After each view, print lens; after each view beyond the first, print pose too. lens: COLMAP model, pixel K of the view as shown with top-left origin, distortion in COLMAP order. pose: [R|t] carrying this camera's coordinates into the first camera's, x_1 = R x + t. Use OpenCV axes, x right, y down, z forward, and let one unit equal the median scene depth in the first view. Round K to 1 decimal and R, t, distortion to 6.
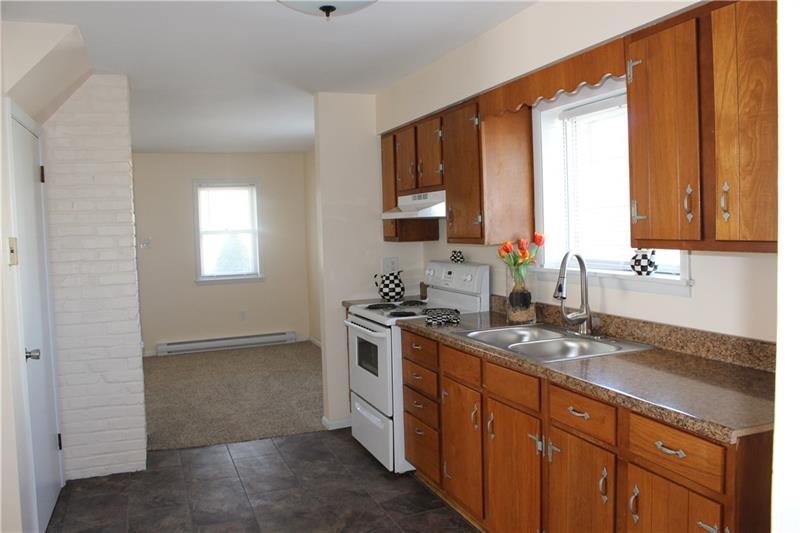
lens RADIAL K [[671.8, 0, 401.6], [0, 671.8, 265.3], [0, 0, 1]] dist [-0.122126, 0.076060]
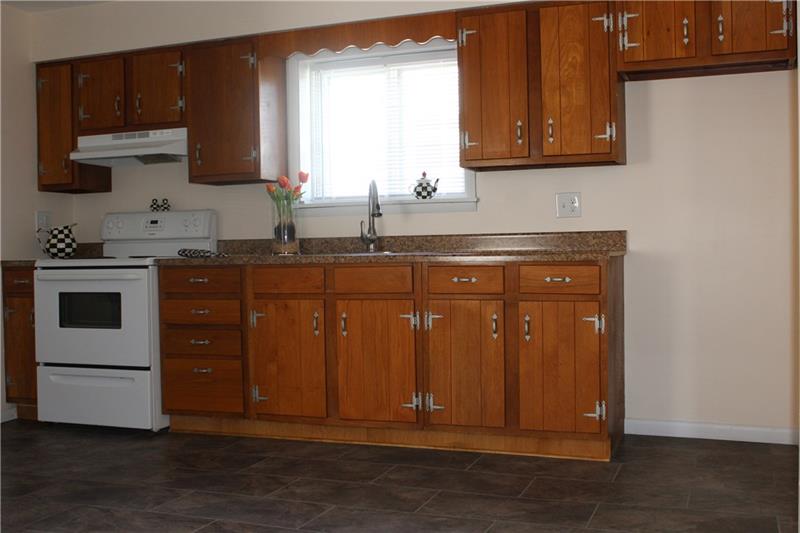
lens RADIAL K [[921.0, 0, 399.7], [0, 921.0, 265.9], [0, 0, 1]] dist [-0.078235, 0.000000]
pose [[0.678853, 0.006173, 0.734248, -0.879845], [0.040235, 0.998150, -0.045592, 0.201417], [-0.733171, 0.060492, 0.677349, -0.126562]]
